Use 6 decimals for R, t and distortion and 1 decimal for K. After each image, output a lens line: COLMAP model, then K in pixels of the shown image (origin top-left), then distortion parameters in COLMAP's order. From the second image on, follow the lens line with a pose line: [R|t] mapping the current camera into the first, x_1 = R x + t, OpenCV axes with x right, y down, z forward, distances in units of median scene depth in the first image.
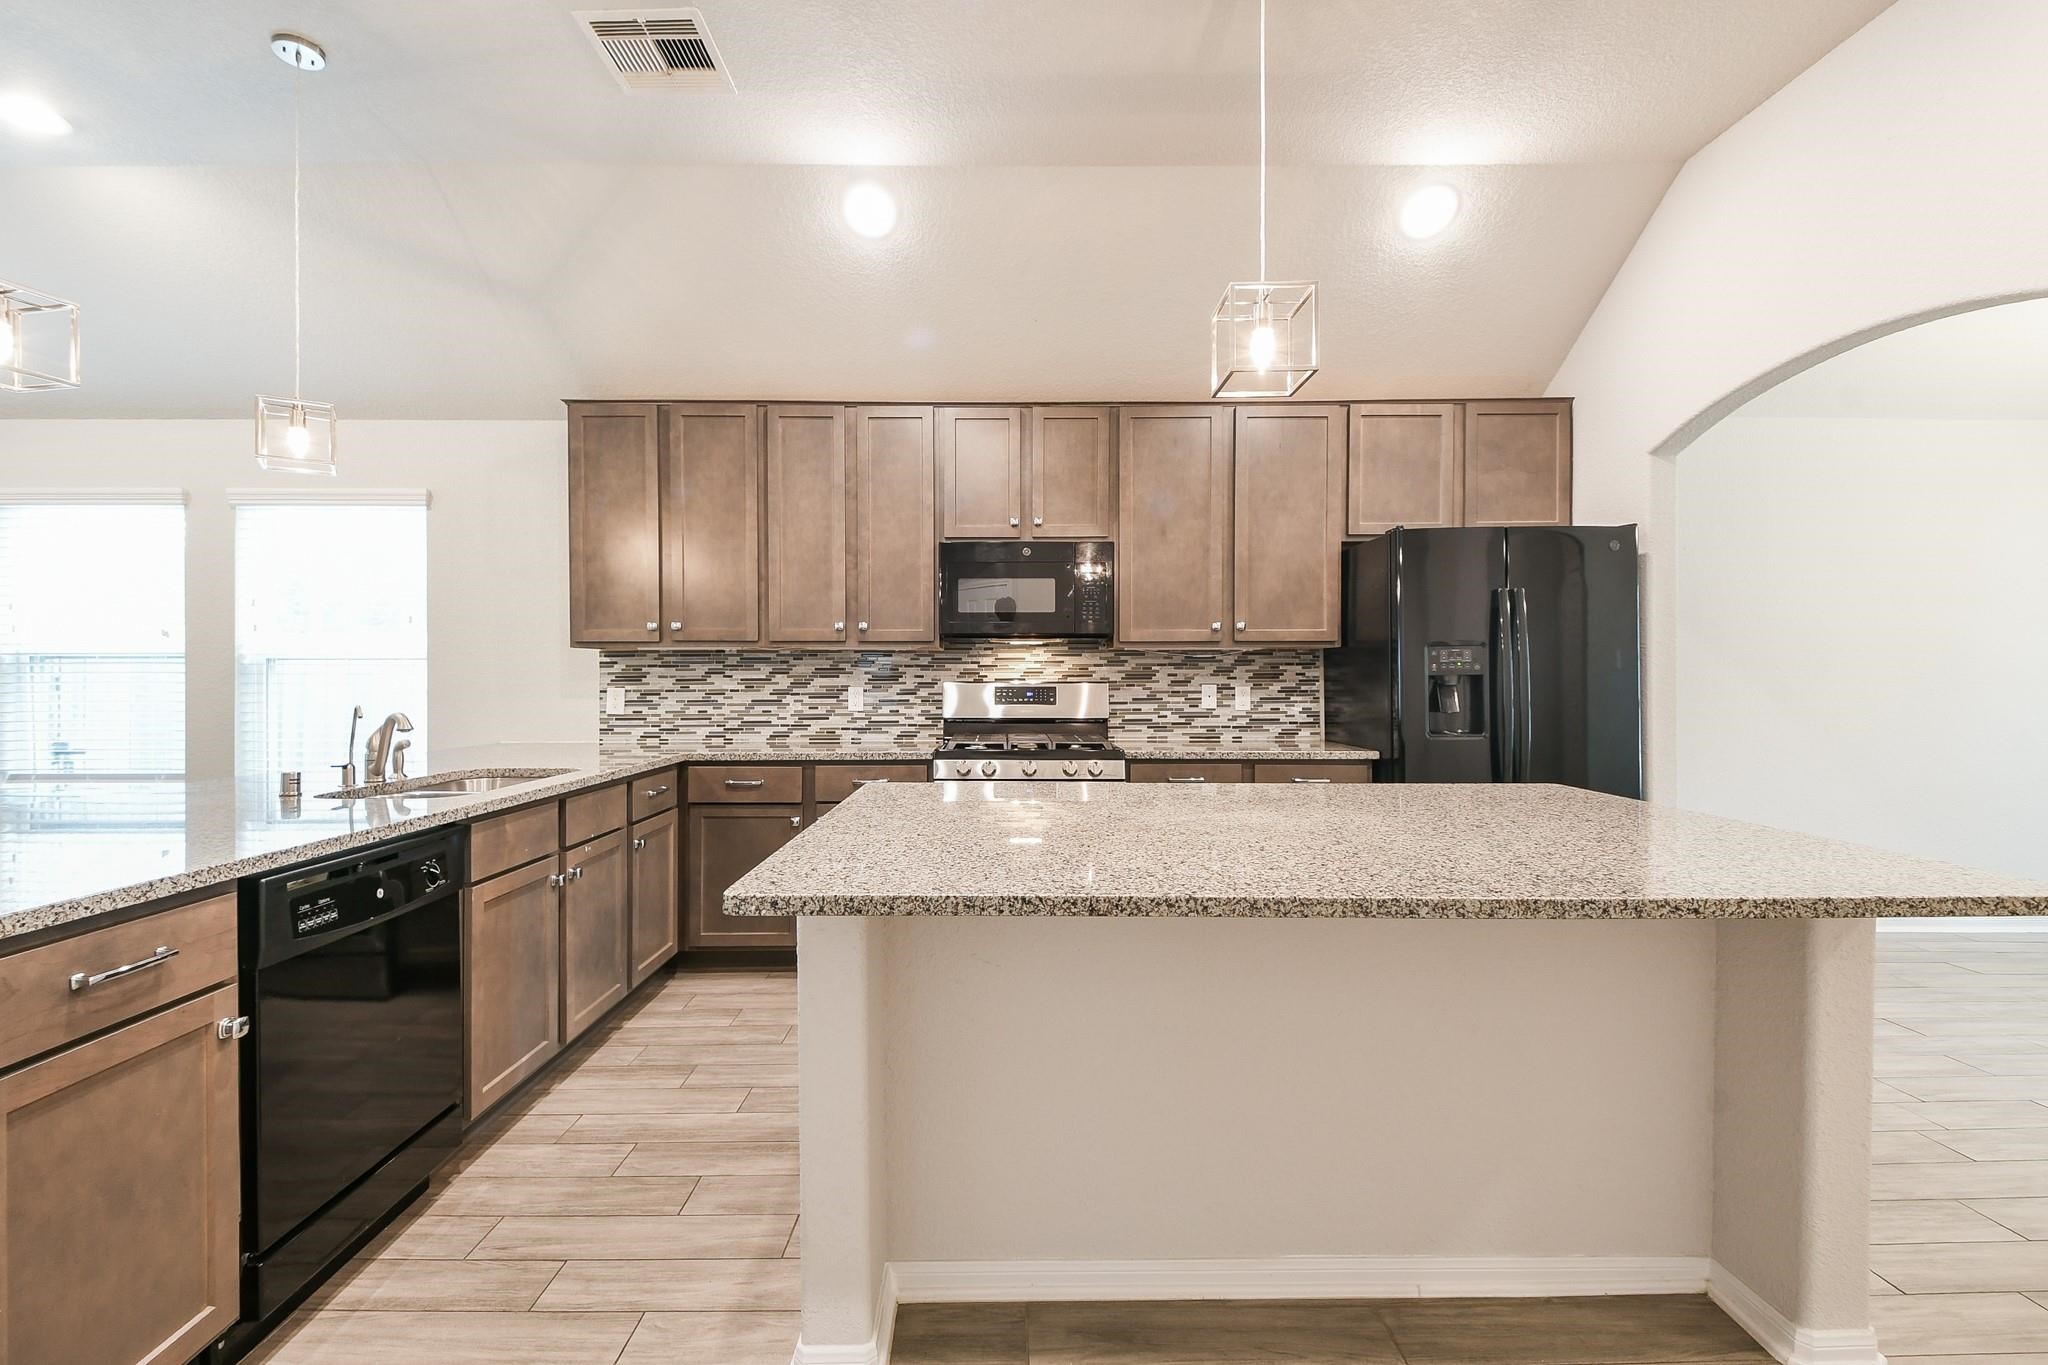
lens RADIAL K [[887.0, 0, 1010.9], [0, 887.0, 679.0], [0, 0, 1]] dist [0.048602, -0.031441]
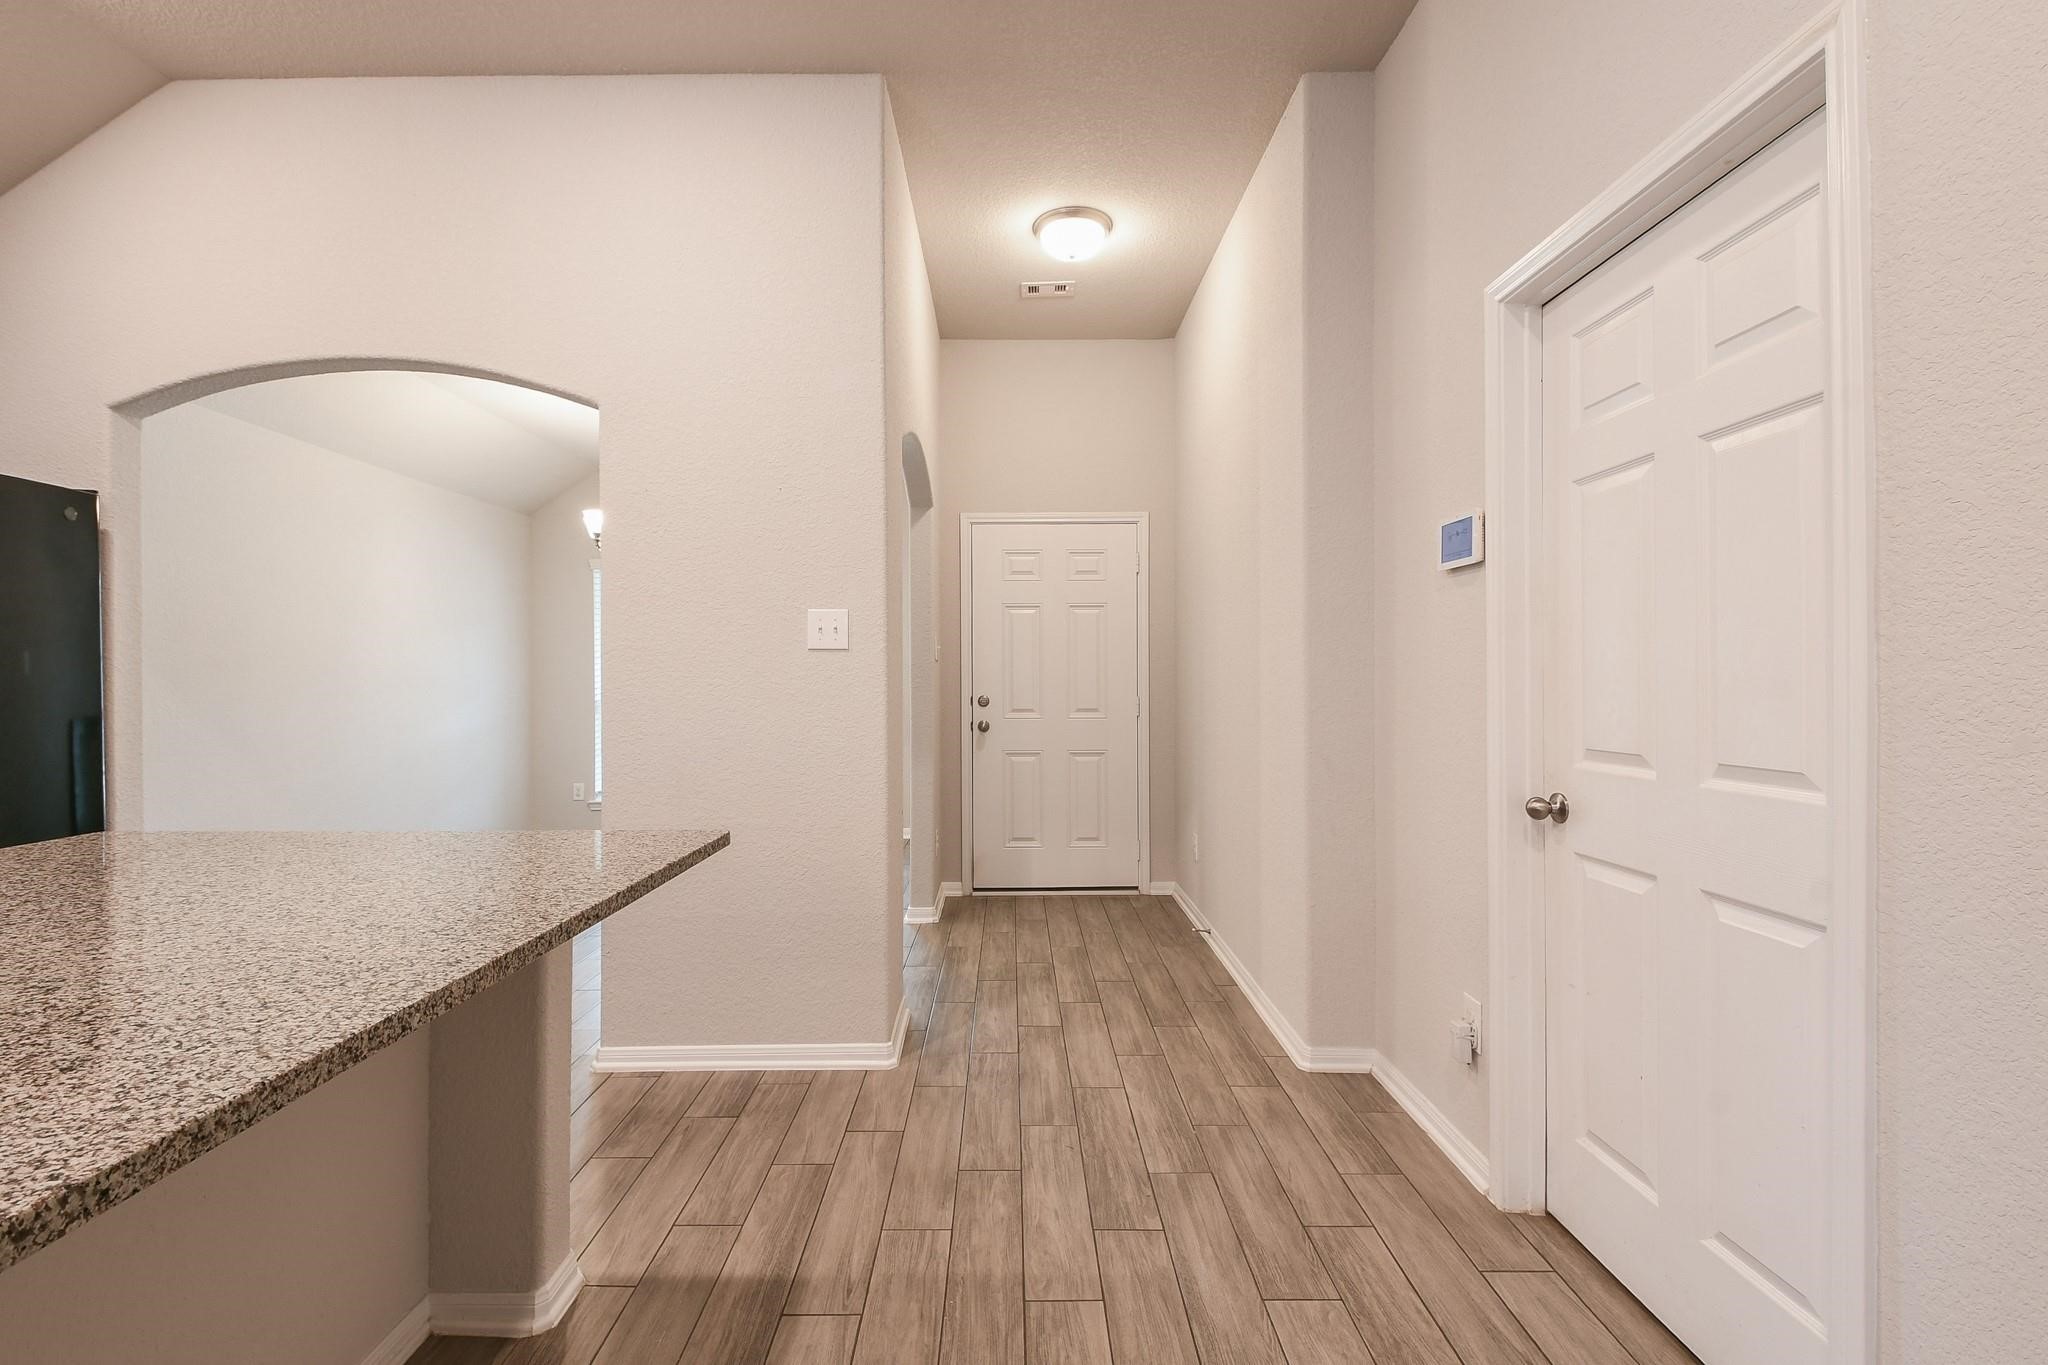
lens RADIAL K [[891.0, 0, 1007.4], [0, 891.0, 676.4], [0, 0, 1]] dist [0.044532, -0.032458]
pose [[0.010741, 0.002047, 0.999940, -0.072794], [0.006809, 0.999975, -0.002121, -0.001772], [-0.999919, 0.006831, 0.010726, 0.157300]]
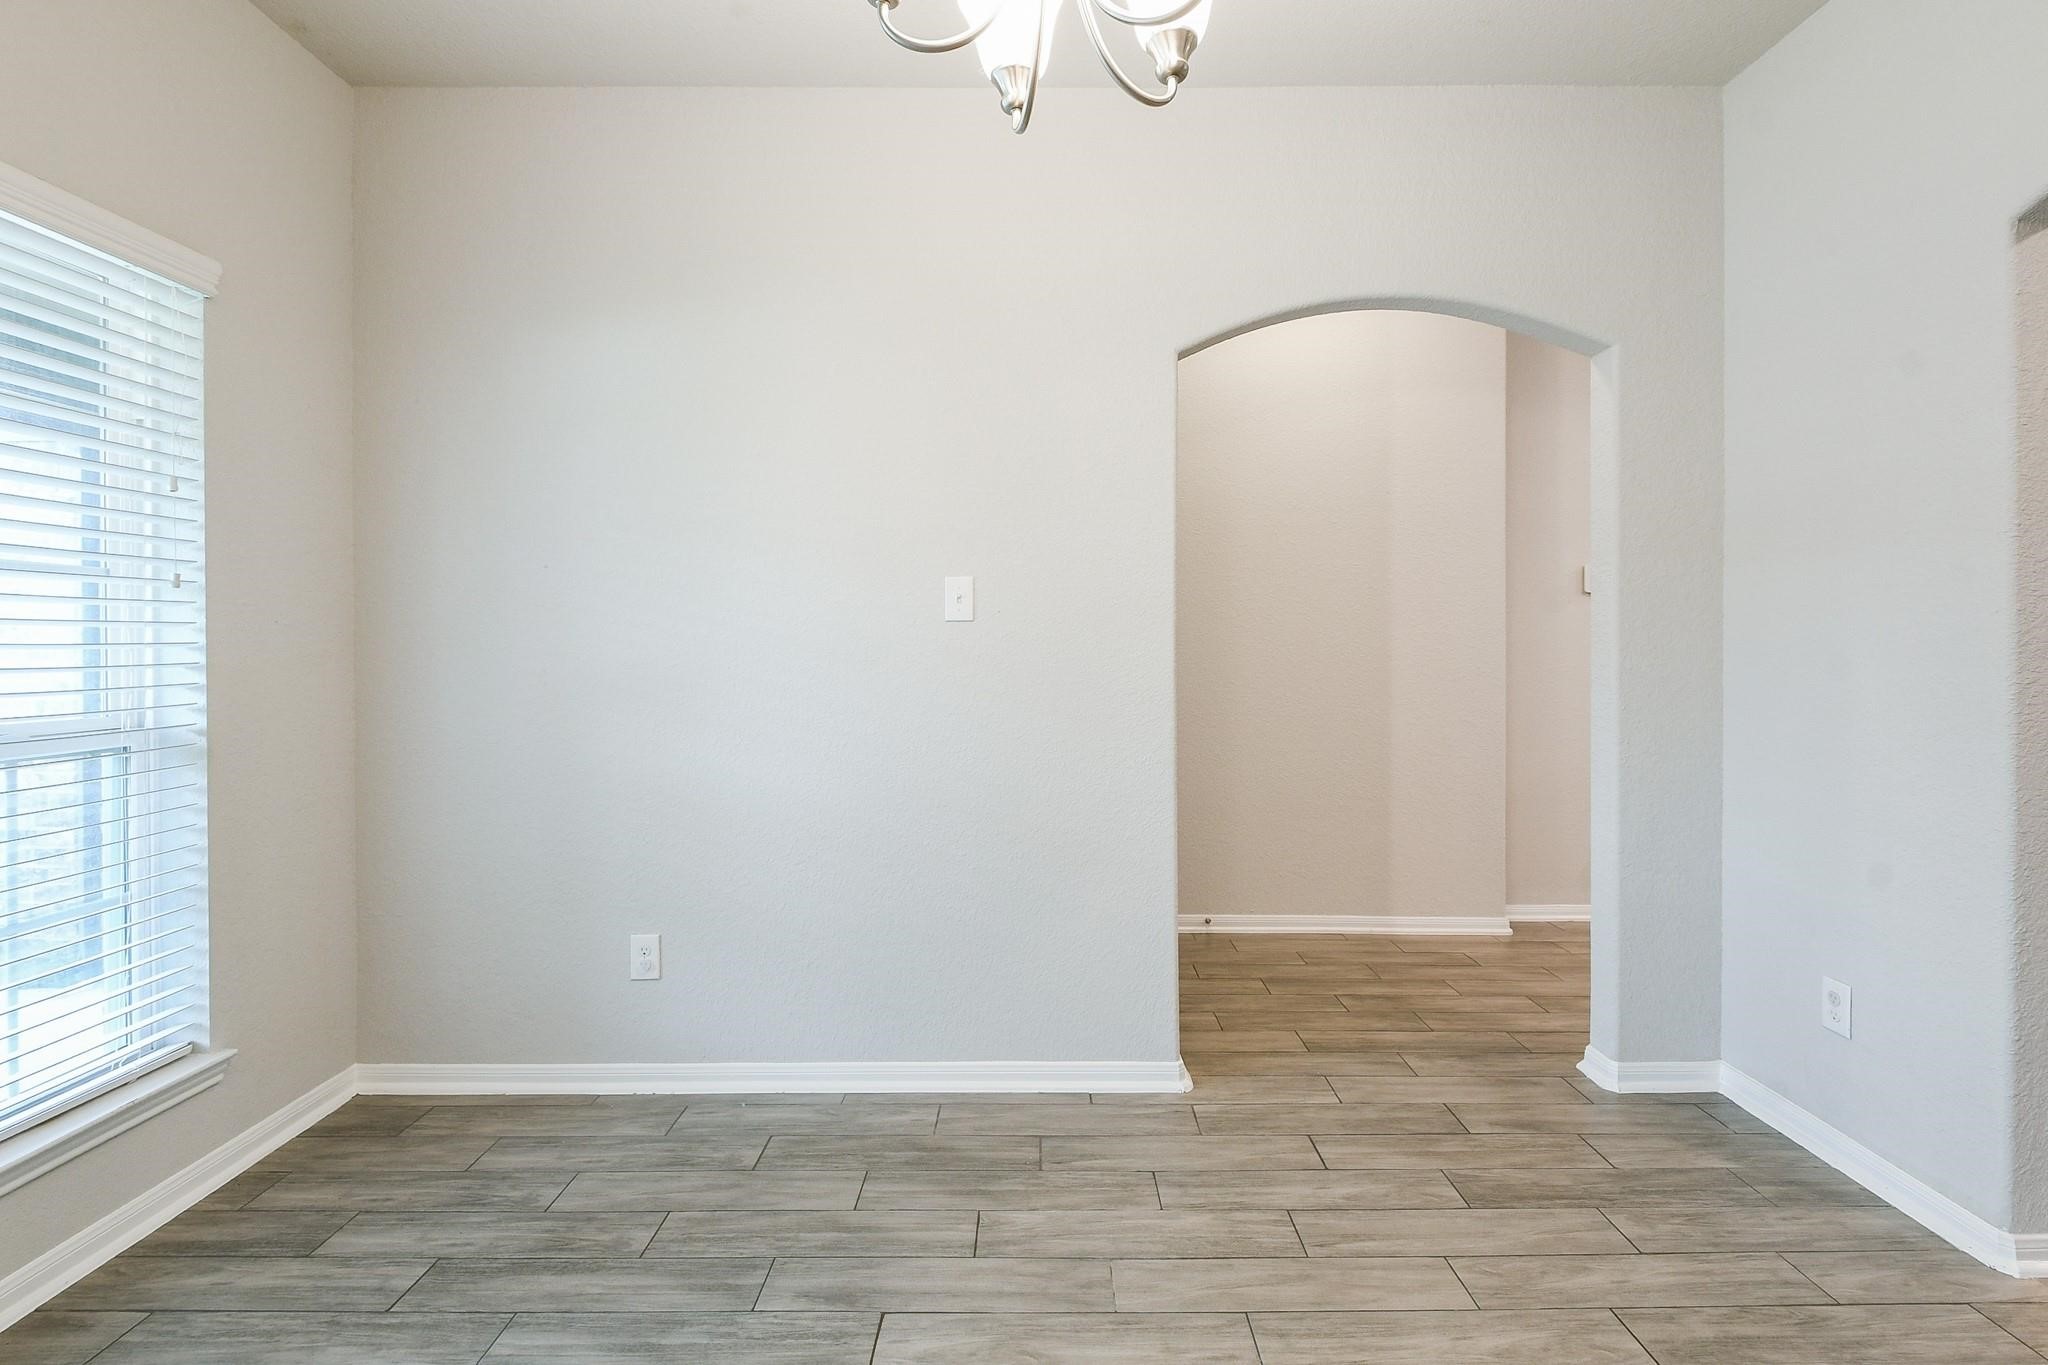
lens RADIAL K [[920.7, 0, 1034.2], [0, 920.7, 690.2], [0, 0, 1]] dist [0.032993, -0.028769]
pose [[-0.999966, 0.003572, 0.007477, 1.067162], [0.003920, 0.998888, 0.046973, -0.009069], [-0.007300, 0.047001, -0.998868, 0.888128]]
